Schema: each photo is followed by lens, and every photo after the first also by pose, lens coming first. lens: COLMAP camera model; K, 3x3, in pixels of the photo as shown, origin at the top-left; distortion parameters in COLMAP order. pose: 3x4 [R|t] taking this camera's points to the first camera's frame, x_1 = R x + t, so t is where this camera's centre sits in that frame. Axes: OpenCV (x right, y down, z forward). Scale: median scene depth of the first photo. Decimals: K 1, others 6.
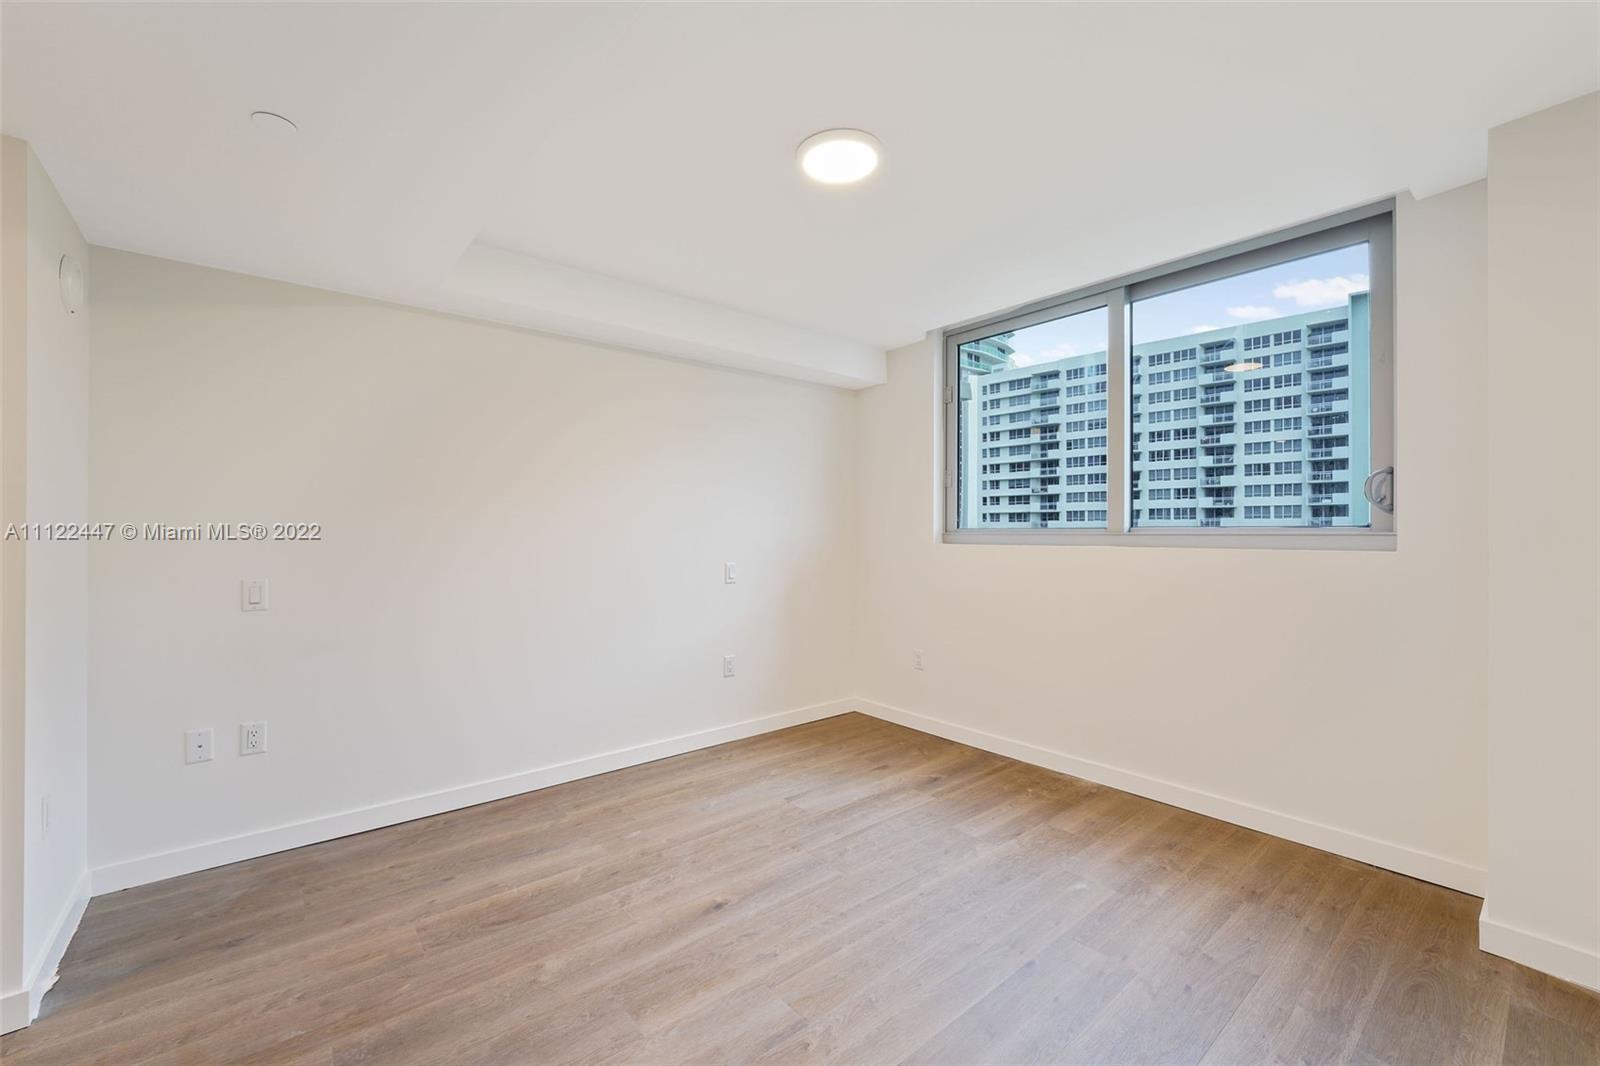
lens RADIAL K [[645.3, 0, 803.3], [0, 645.3, 531.1], [0, 0, 1]] dist [-0.013020, 0.000493]
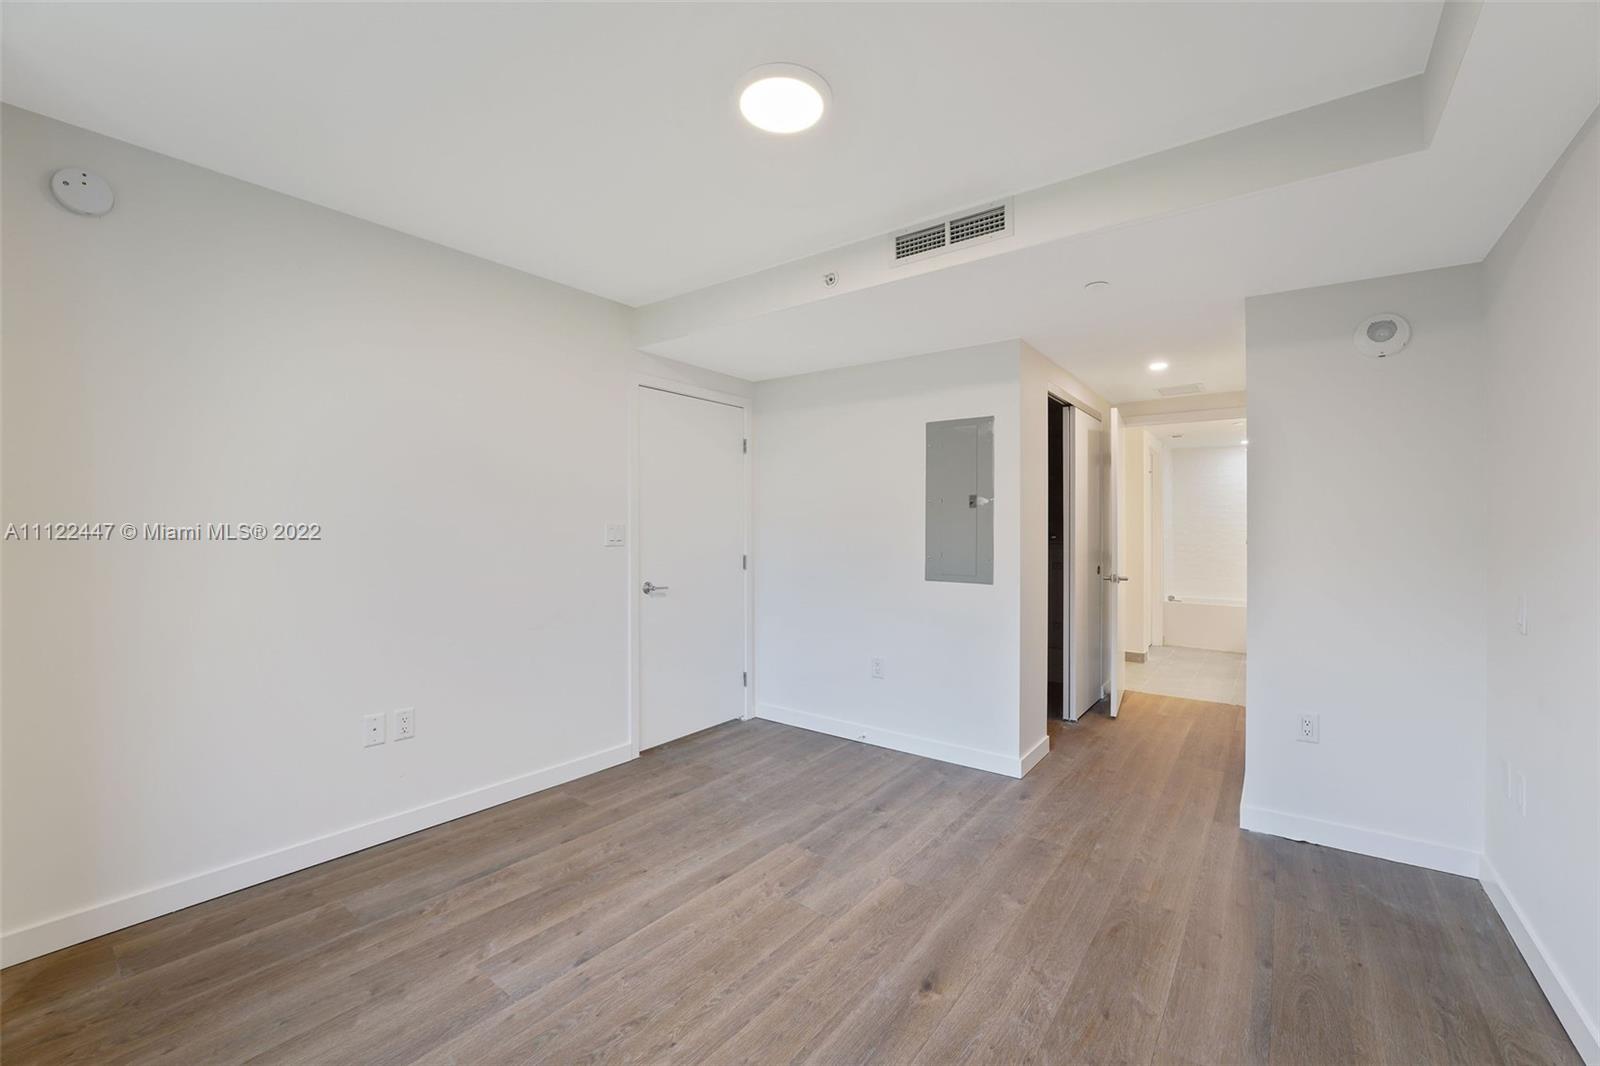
lens RADIAL K [[649.1, 0, 802.3], [0, 649.1, 533.1], [0, 0, 1]] dist [-0.028396, 0.000400]
pose [[-0.973929, -0.004486, -0.226809, 0.165123], [-0.005441, 0.999979, 0.003584, 0.001998], [0.226788, 0.004725, -0.973933, 1.370285]]
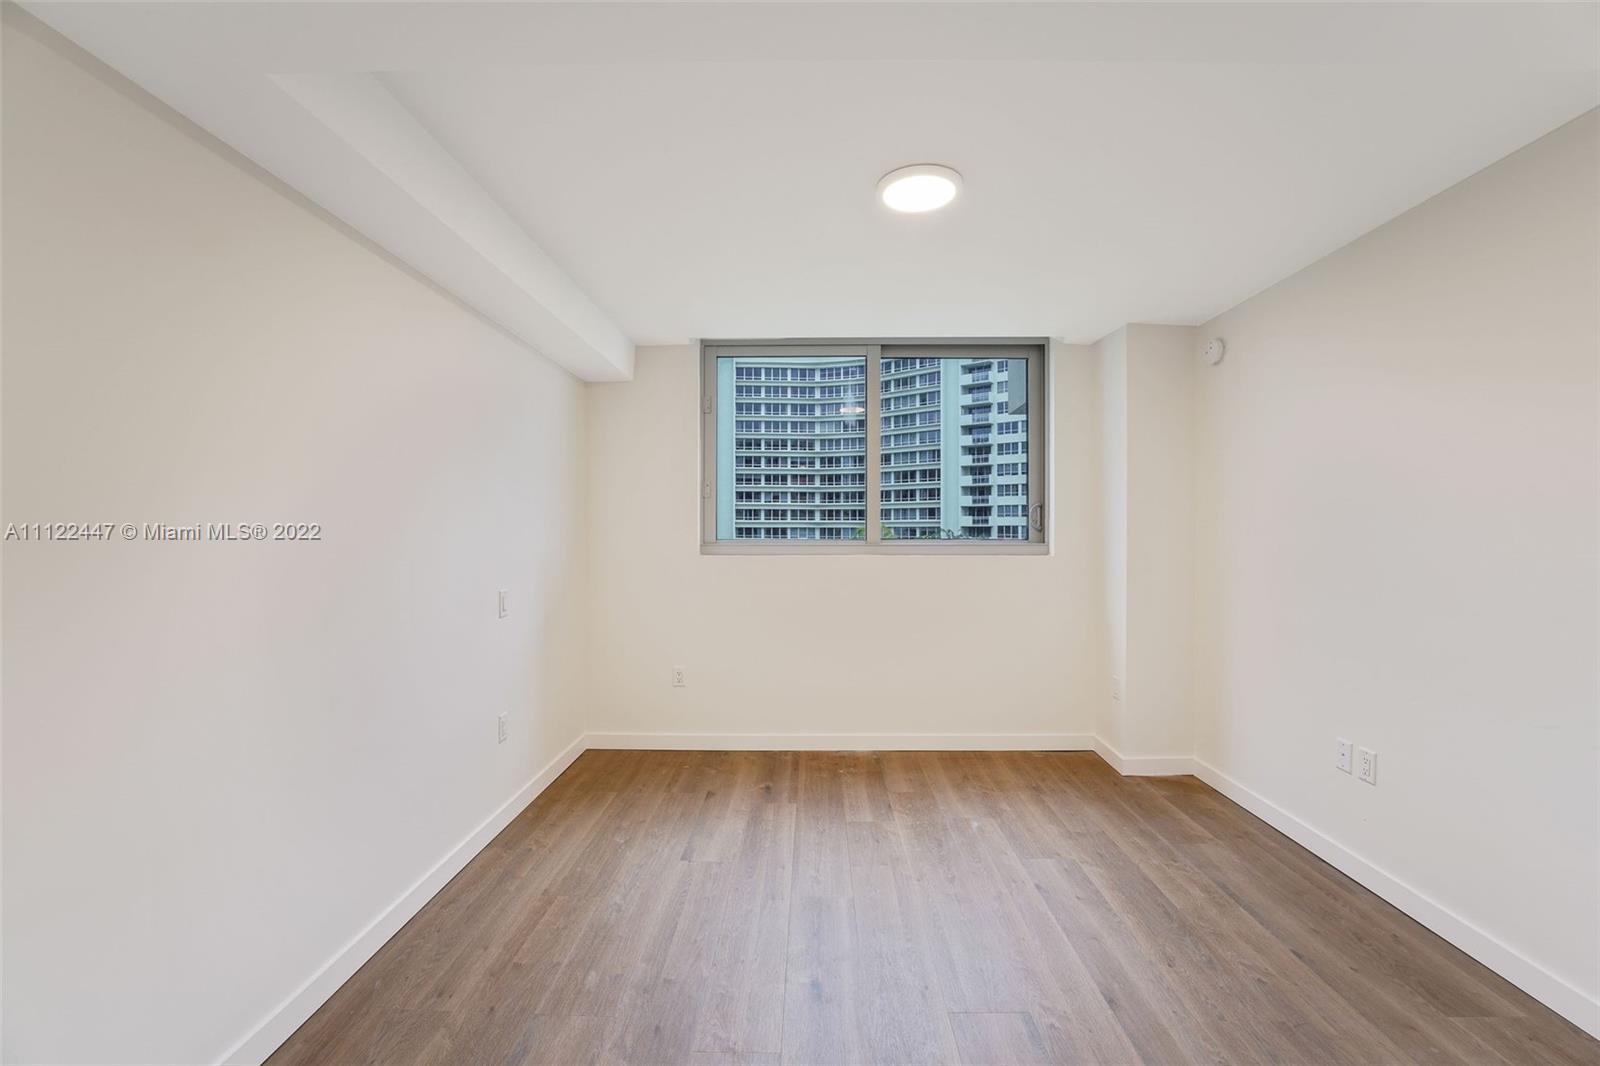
lens RADIAL K [[643.1, 0, 802.8], [0, 643.1, 533.0], [0, 0, 1]] dist [-0.034184, 0.004774]
pose [[0.654055, -0.003854, 0.756438, -0.619893], [-0.001926, 0.999975, 0.006760, -0.030934], [-0.756445, -0.005878, 0.654031, 0.352032]]
